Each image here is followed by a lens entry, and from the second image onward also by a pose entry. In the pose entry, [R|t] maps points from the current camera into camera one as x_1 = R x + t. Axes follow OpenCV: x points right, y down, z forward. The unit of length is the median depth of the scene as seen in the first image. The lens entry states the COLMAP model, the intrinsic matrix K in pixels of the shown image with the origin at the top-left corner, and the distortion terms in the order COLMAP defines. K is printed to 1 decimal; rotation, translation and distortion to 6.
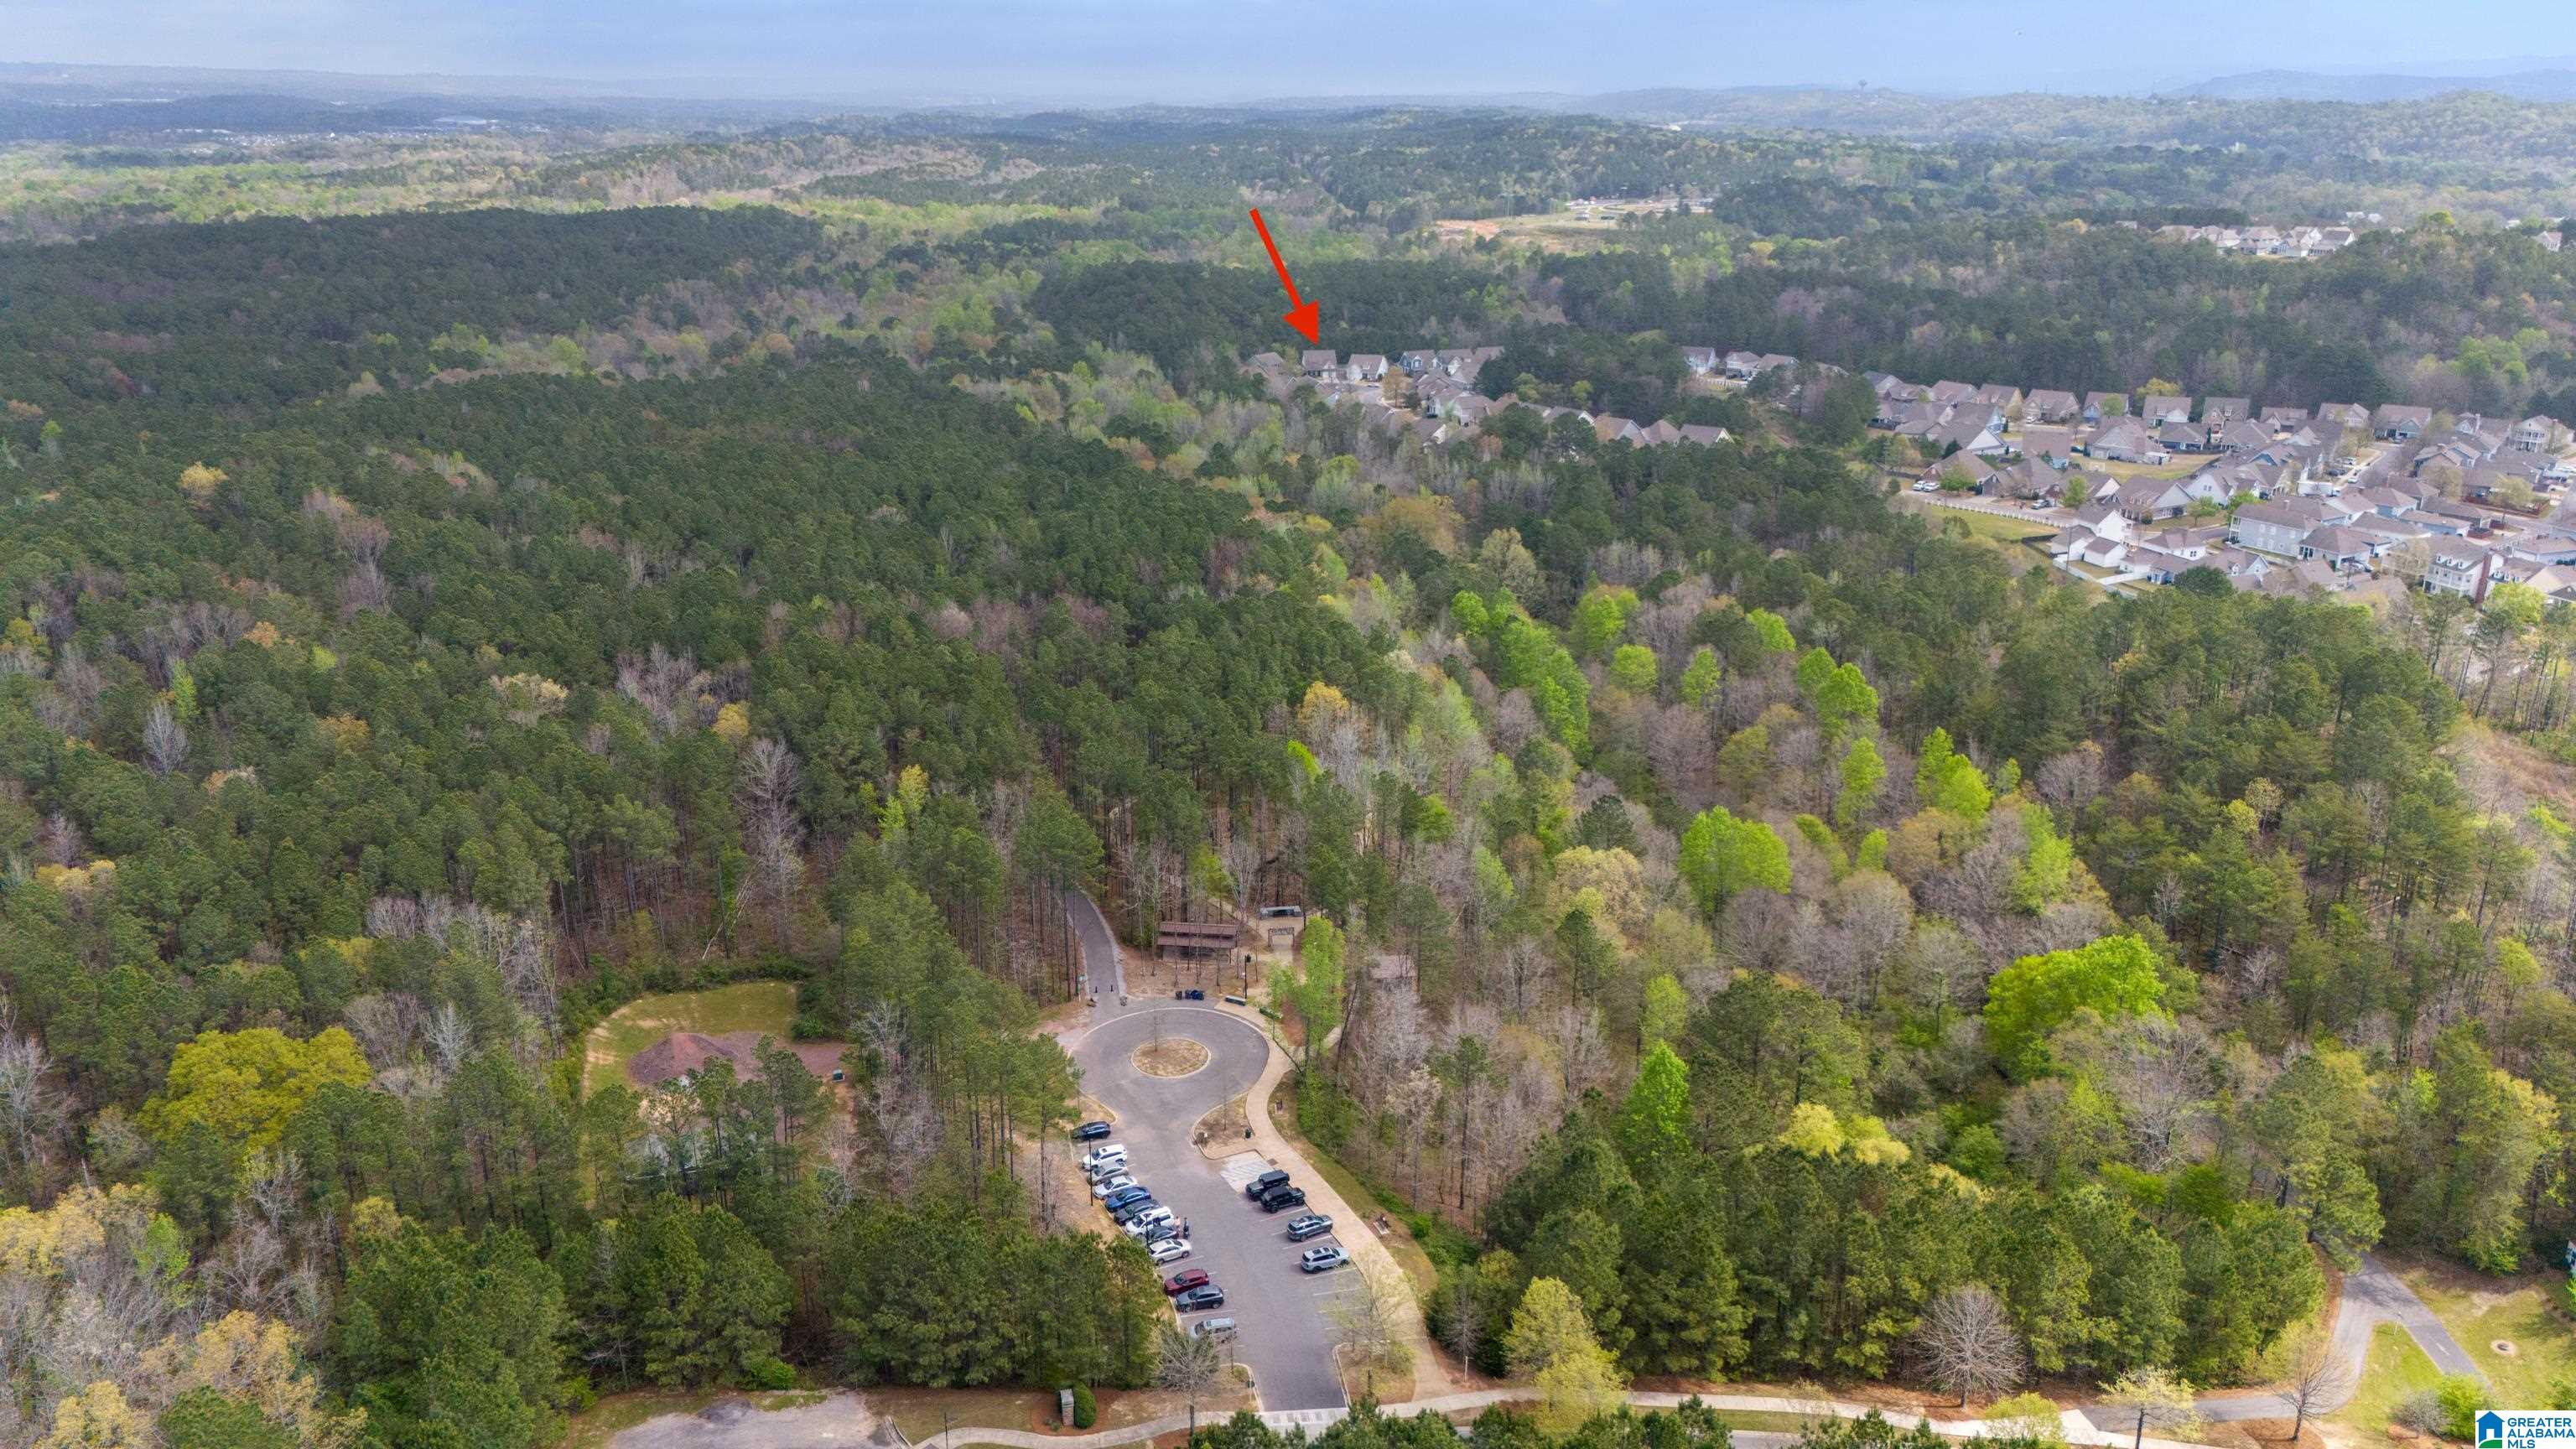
lens RADIAL K [[1780.8, 0, 1288.0], [0, 1780.8, 724.5], [0, 0, 1]] dist [0.059538, -0.051405]
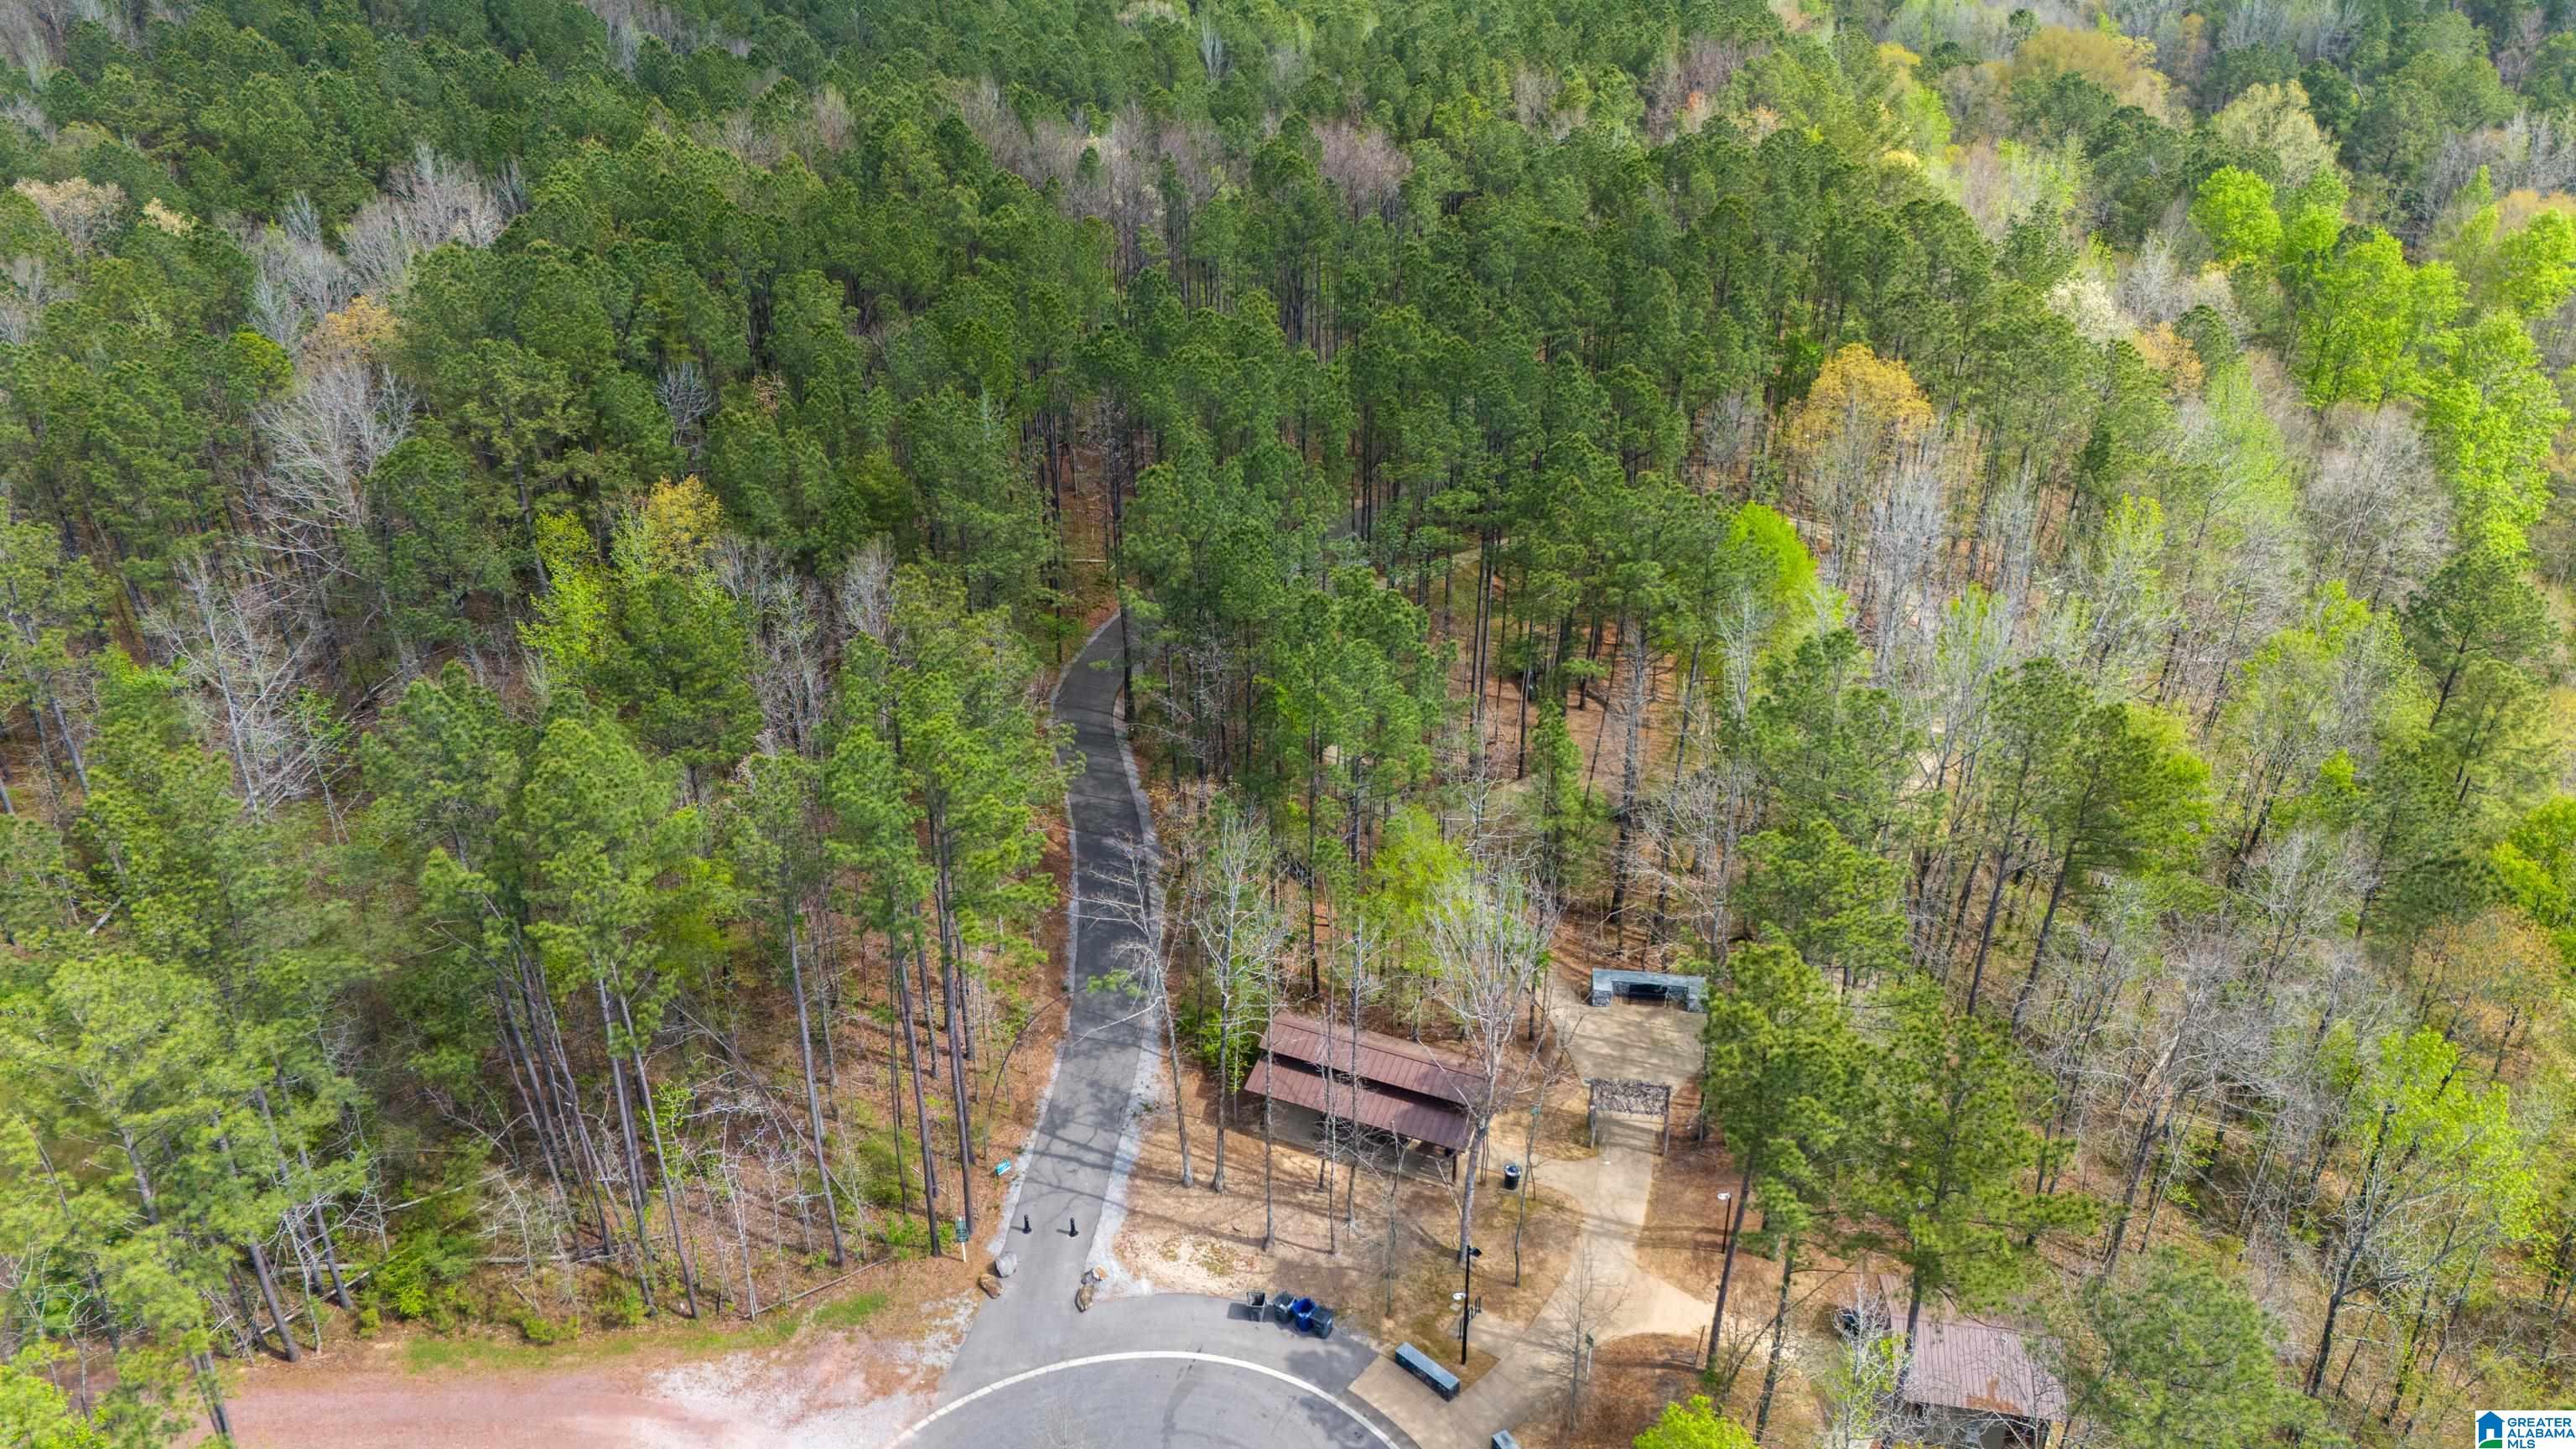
lens RADIAL K [[1780.8, 0, 1288.0], [0, 1780.8, 724.5], [0, 0, 1]] dist [0.059538, -0.051405]
pose [[0.957297, 0.135071, -0.255614, 0.009271], [-0.085393, 0.976807, 0.196357, -0.009202], [0.276208, -0.166145, 0.946628, 0.560919]]
